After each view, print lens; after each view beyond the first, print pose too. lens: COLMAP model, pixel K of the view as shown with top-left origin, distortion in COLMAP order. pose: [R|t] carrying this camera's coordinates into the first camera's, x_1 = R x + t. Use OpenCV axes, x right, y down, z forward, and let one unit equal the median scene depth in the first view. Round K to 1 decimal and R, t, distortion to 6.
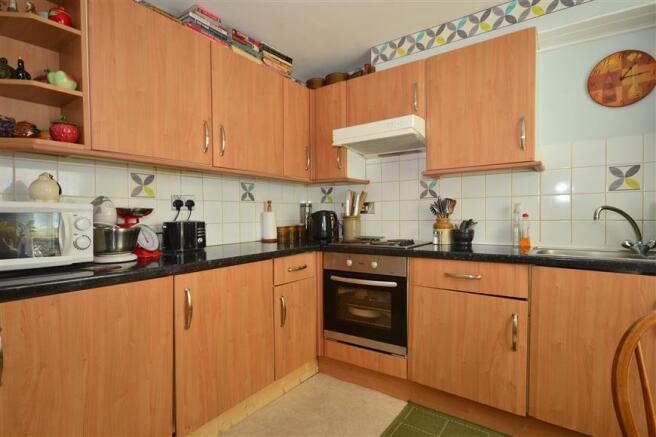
lens RADIAL K [[341.4, 0, 329.5], [0, 341.4, 219.4], [0, 0, 1]] dist [0.013004, -0.004751]
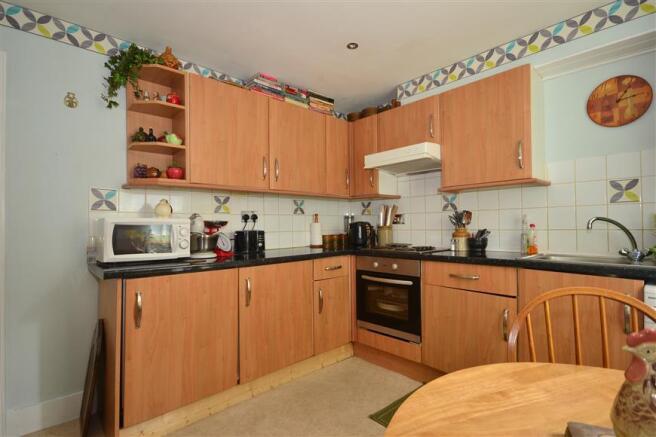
lens RADIAL K [[341.4, 0, 327.7], [0, 341.4, 216.9], [0, 0, 1]] dist [0.013004, -0.004751]
pose [[0.975511, -0.007524, -0.219822, 0.173839], [-0.000236, 0.999378, -0.035255, -0.000064], [0.219950, 0.034443, 0.974903, -0.249994]]
